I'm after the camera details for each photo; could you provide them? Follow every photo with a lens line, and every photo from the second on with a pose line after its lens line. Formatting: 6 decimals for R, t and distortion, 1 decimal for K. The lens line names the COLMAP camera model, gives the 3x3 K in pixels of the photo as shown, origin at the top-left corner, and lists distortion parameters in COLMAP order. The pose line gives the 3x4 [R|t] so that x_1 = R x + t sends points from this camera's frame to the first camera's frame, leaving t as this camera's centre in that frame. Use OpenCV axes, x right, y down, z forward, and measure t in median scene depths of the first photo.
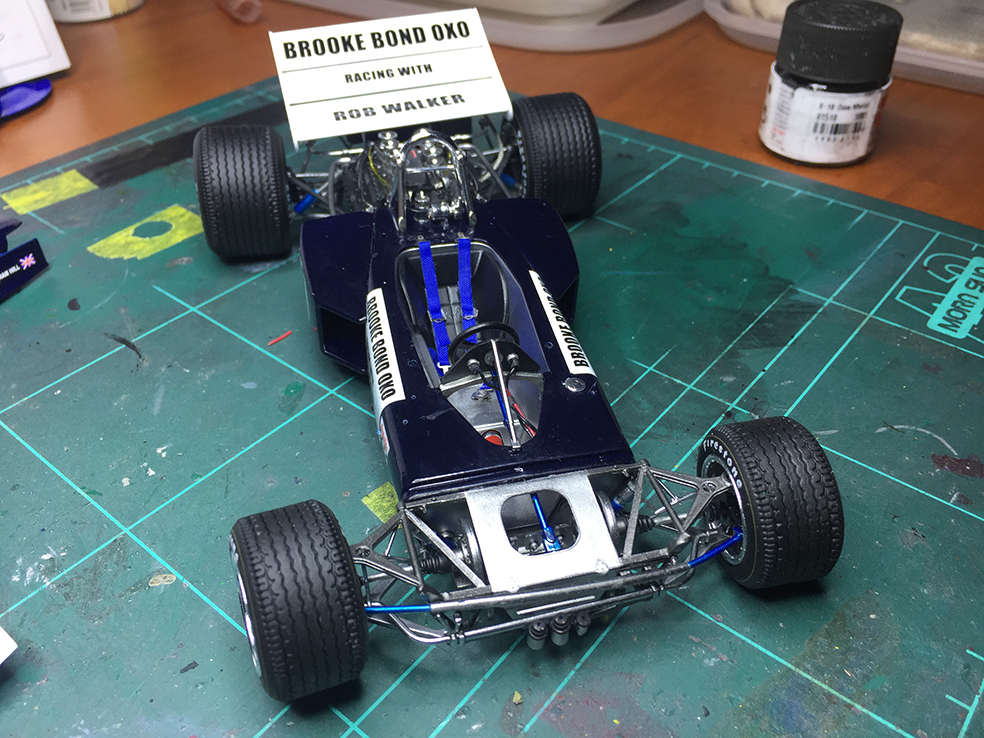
lens RADIAL K [[873.7, 0, 492.0], [0, 873.7, 369.0], [0, 0, 1]] dist [0.013533, -0.089706]
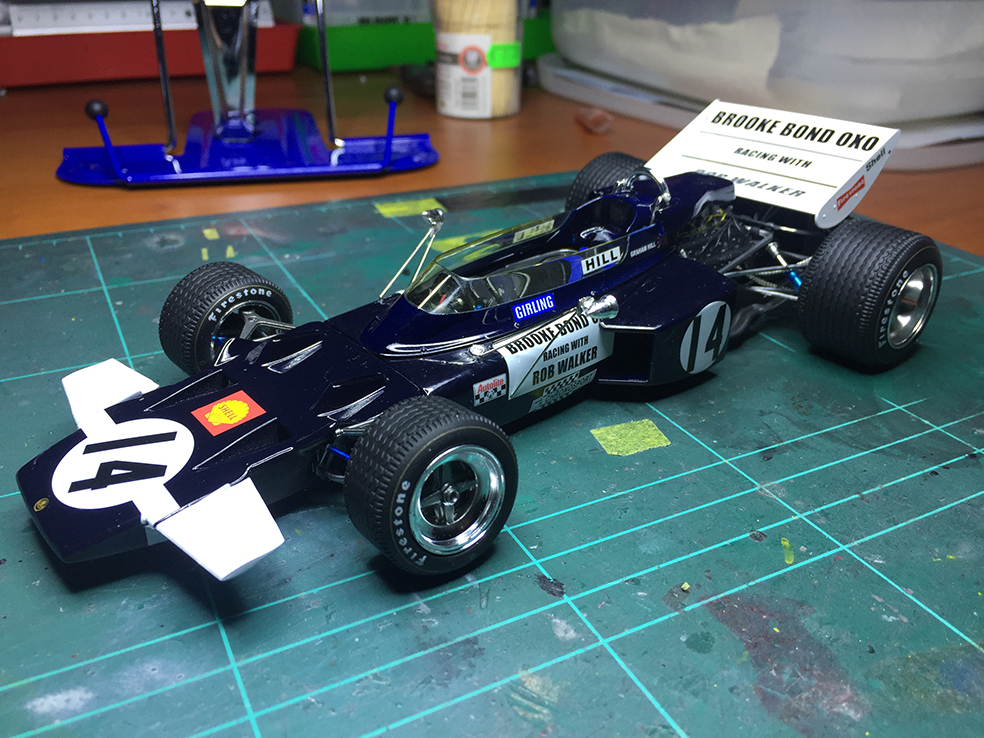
lens RADIAL K [[859.7, 0, 492.0], [0, 859.7, 369.0], [0, 0, 1]] dist [-0.010433, -0.004010]
pose [[0.405438, 0.416113, -0.813922, 0.687605], [-0.575533, 0.807955, 0.126373, -0.074736], [0.710198, 0.417203, 0.567063, 0.297535]]
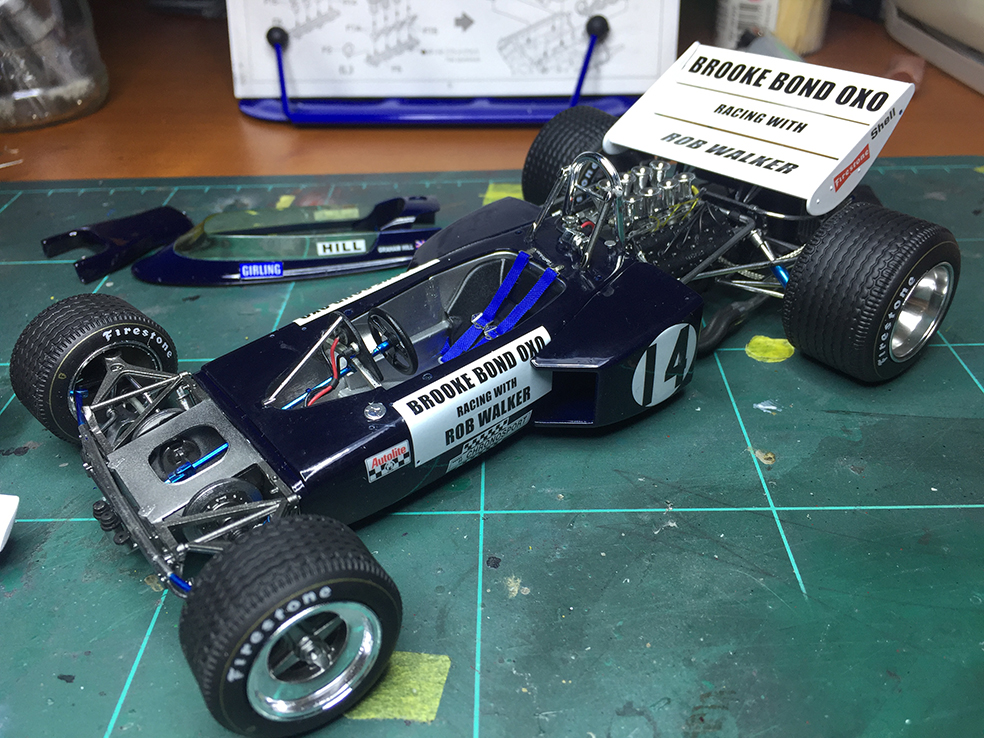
lens RADIAL K [[873.7, 0, 492.0], [0, 873.7, 369.0], [0, 0, 1]] dist [0.013533, -0.089706]
pose [[0.393009, 0.498088, -0.772950, 0.568536], [-0.545092, 0.803168, 0.240406, -0.207115], [0.740553, 0.326847, 0.587157, 0.391516]]
